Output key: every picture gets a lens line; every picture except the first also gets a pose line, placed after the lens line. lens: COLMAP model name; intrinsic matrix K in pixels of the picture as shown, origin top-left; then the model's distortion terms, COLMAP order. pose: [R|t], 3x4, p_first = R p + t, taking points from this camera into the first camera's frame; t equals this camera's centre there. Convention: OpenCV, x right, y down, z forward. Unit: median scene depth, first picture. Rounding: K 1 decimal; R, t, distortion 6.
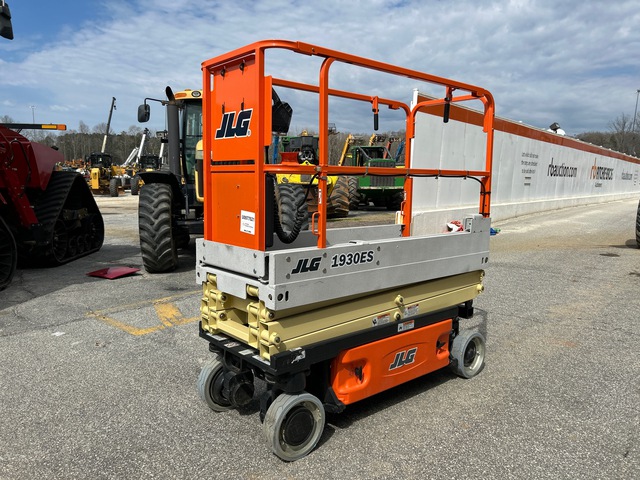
lens RADIAL K [[490.6, 0, 322.4], [0, 490.6, 236.7], [0, 0, 1]] dist [-0.050092, -0.003982]
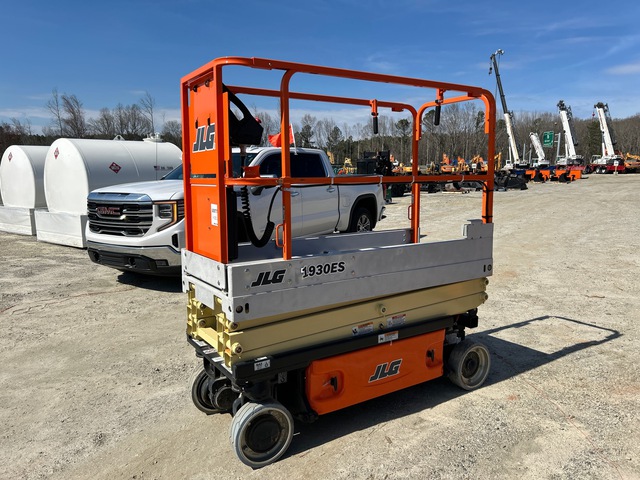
lens RADIAL K [[490.6, 0, 324.4], [0, 490.6, 236.2], [0, 0, 1]] dist [-0.050092, -0.003982]
pose [[0.988569, -0.003728, -0.150720, 0.208907], [0.005896, 0.999885, 0.013937, -0.036010], [0.150651, -0.014666, 0.988478, 0.013667]]
